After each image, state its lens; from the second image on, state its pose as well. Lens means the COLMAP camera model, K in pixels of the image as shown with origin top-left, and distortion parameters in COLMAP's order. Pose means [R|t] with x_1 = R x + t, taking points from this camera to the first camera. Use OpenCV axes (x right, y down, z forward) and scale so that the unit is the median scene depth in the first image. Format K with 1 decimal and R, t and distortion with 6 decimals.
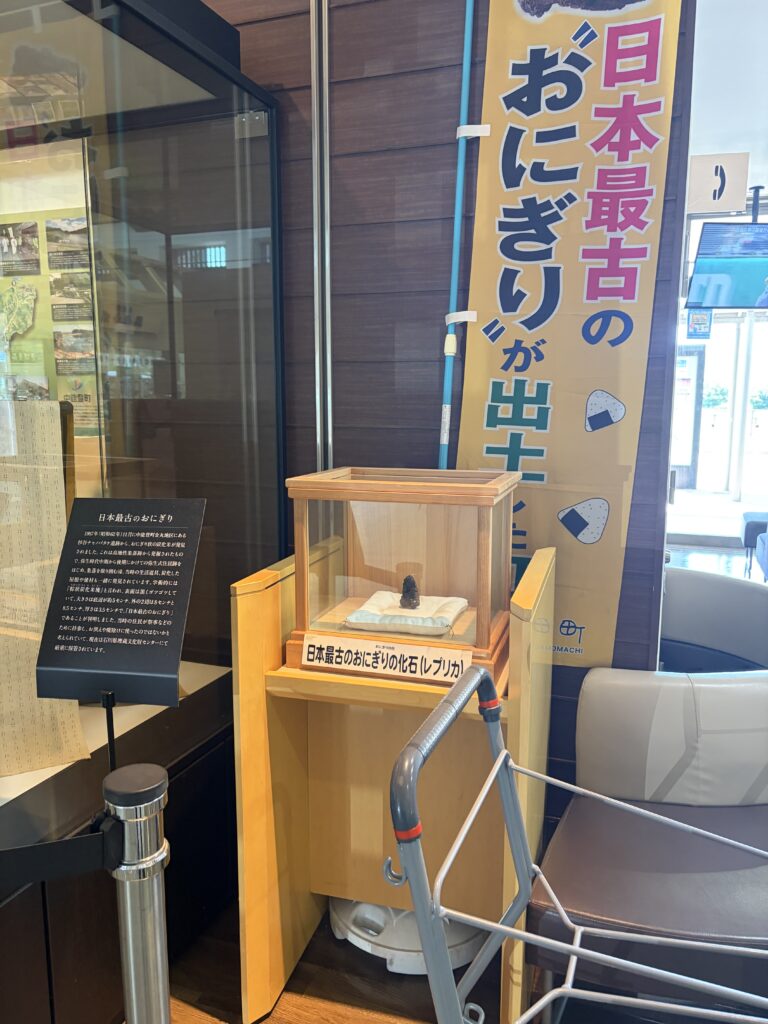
lens RADIAL K [[781.9, 0, 385.9], [0, 781.9, 514.1], [0, 0, 1]] dist [0.035158, -0.030445]
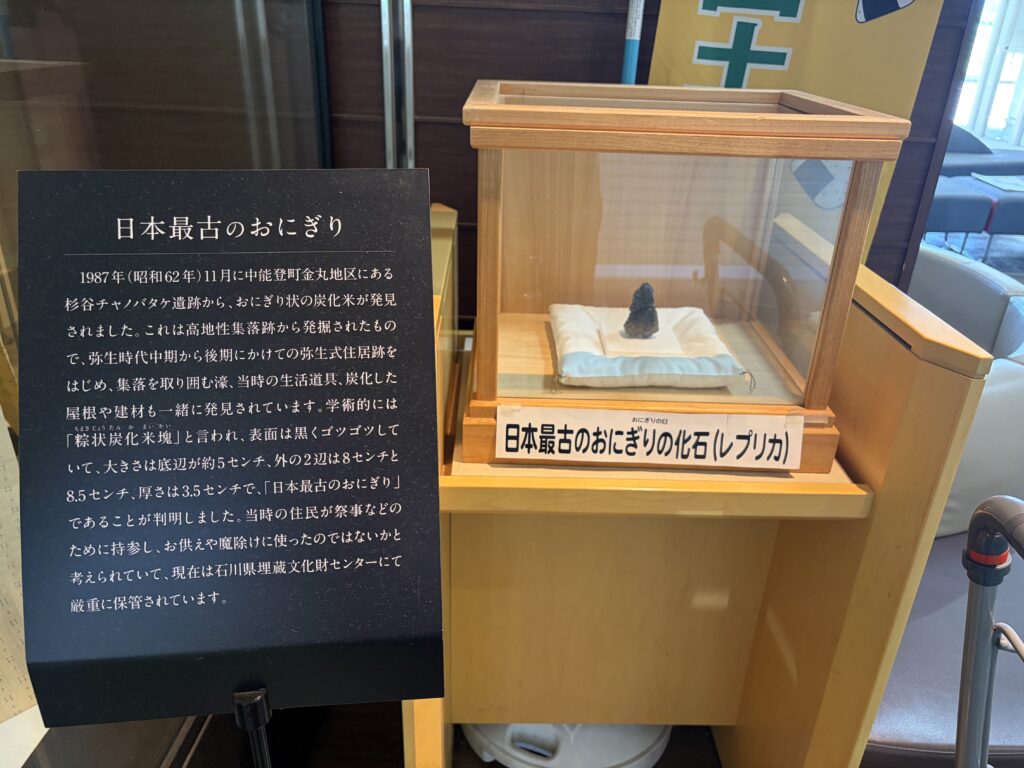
lens RADIAL K [[781.9, 0, 509.6], [0, 781.9, 391.7], [0, 0, 1]] dist [0.035158, -0.030445]
pose [[0.952944, -0.105028, 0.284372, -0.268829], [0.012522, 0.950902, 0.309239, -0.028960], [-0.302889, -0.291126, 0.907471, 0.533941]]
